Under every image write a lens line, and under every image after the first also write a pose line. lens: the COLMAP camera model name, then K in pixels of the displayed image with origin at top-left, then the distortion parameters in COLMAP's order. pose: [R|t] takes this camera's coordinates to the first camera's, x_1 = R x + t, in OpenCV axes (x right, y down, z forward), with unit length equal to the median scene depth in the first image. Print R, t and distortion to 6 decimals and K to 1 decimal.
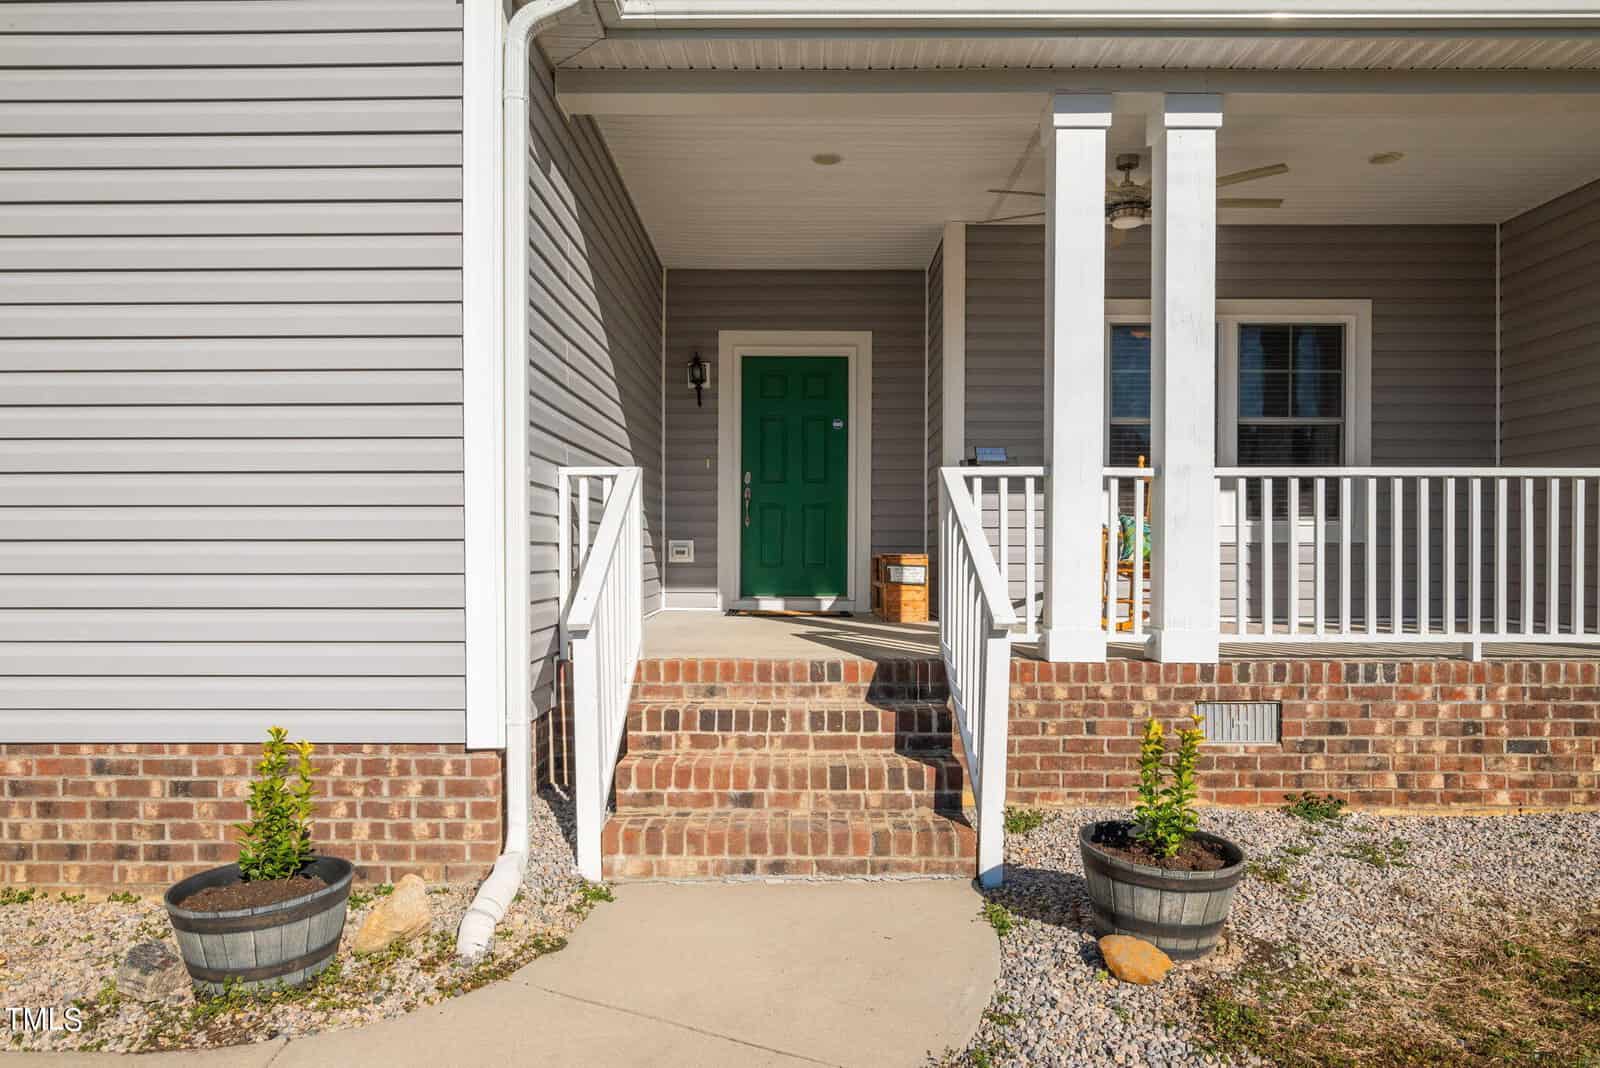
lens RADIAL K [[1107.7, 0, 802.7], [0, 1107.7, 530.9], [0, 0, 1]] dist [-0.002110, -0.001383]
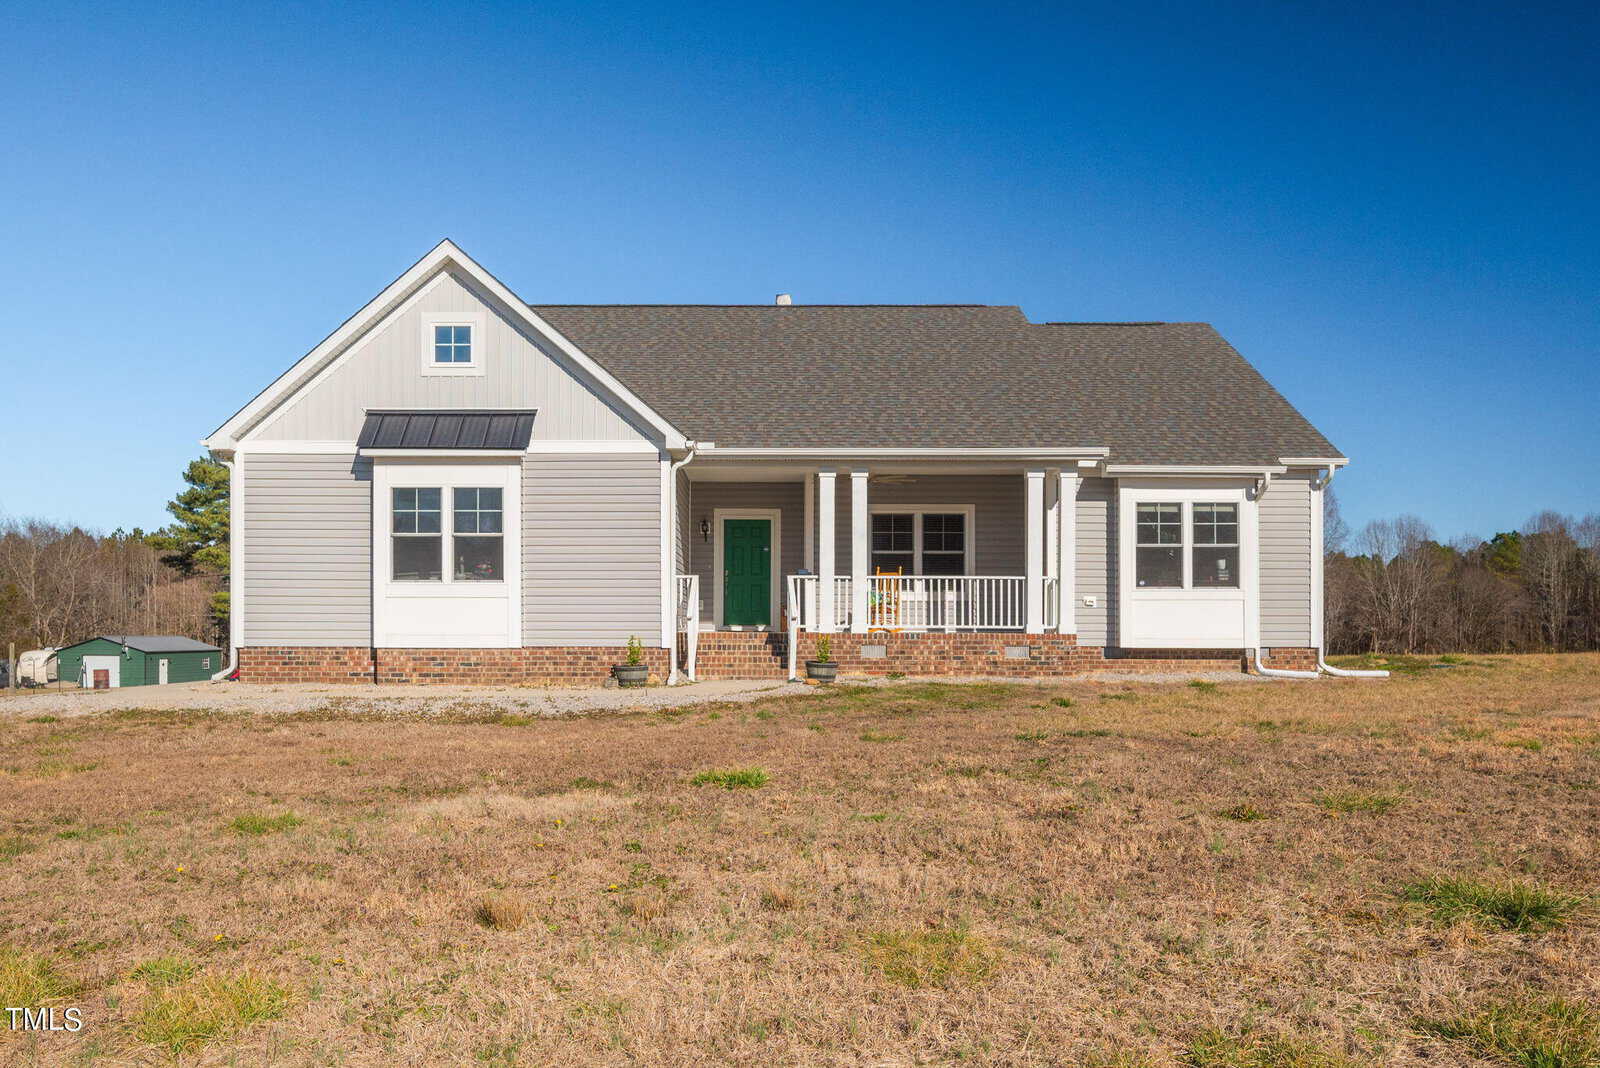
lens RADIAL K [[1297.4, 0, 808.5], [0, 1297.4, 535.1], [0, 0, 1]] dist [-0.025318, -0.006444]
pose [[0.999572, 0.002987, 0.029087, 0.045214], [-0.001417, 0.998548, -0.053844, 0.019946], [-0.029206, 0.053780, 0.998126, -1.844550]]
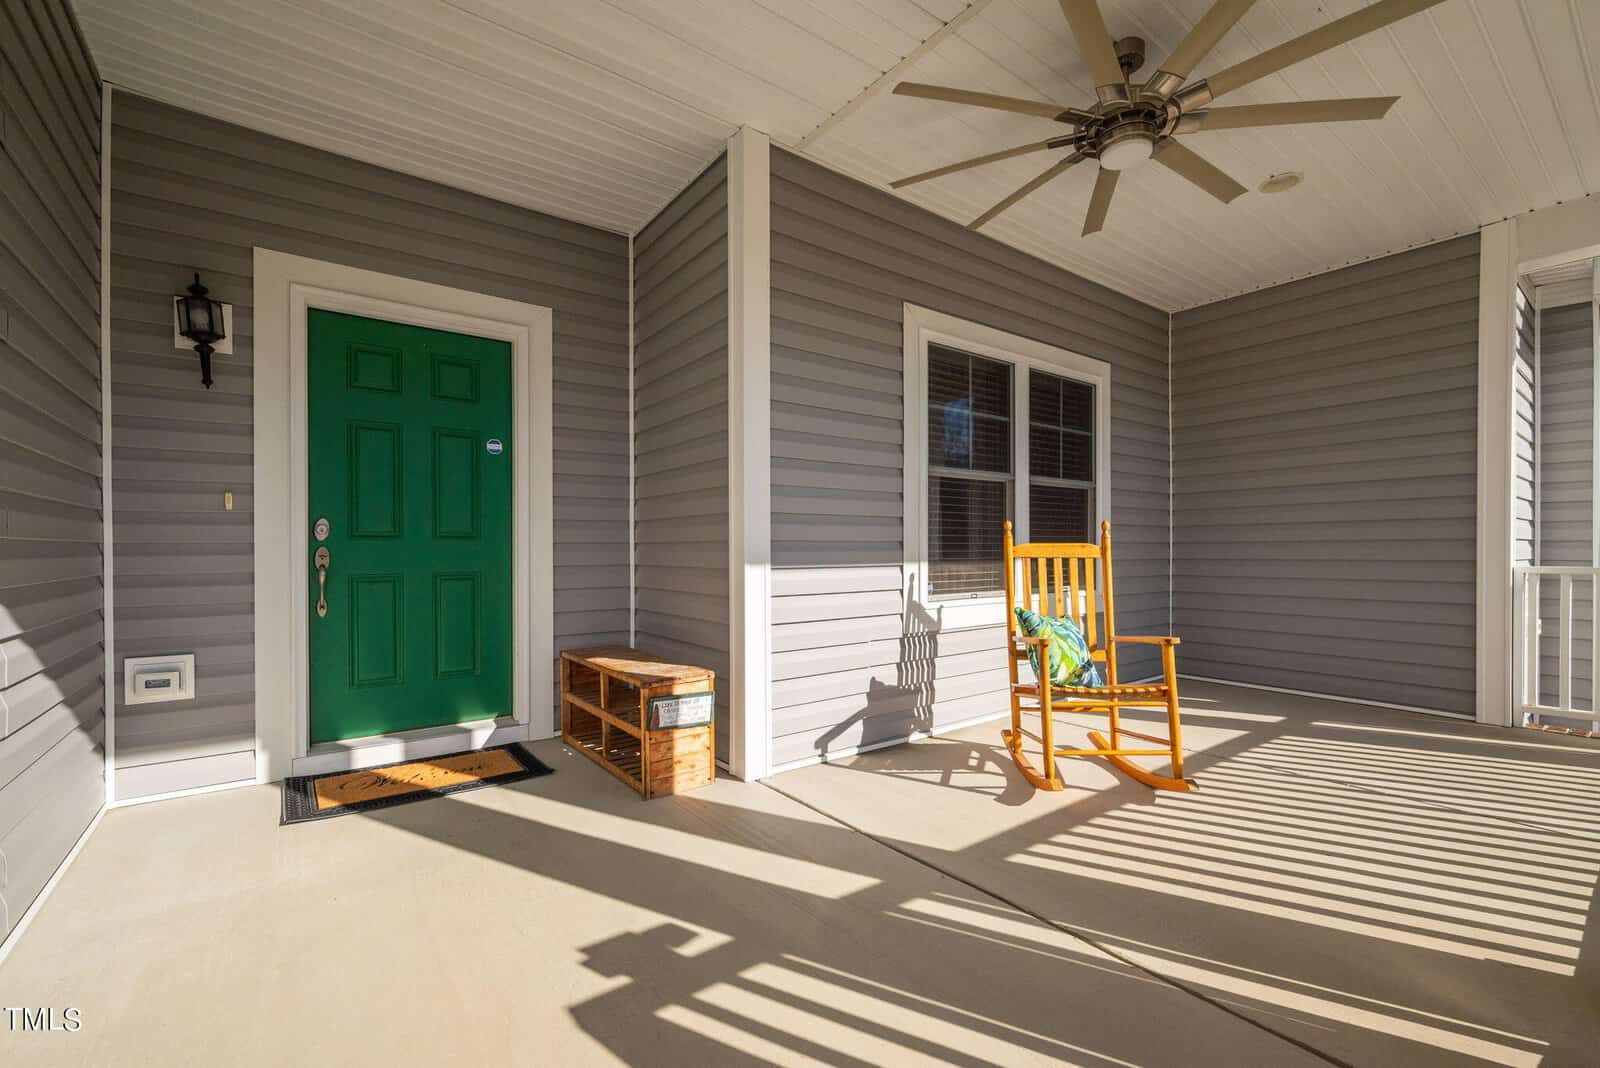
lens RADIAL K [[677.8, 0, 801.7], [0, 677.8, 547.9], [0, 0, 1]] dist [-0.000645, -0.000616]
pose [[0.800305, -0.006122, 0.599561, -0.067390], [-0.007396, 0.999771, 0.020081, -0.052274], [-0.599547, -0.020505, 0.800077, 0.644561]]
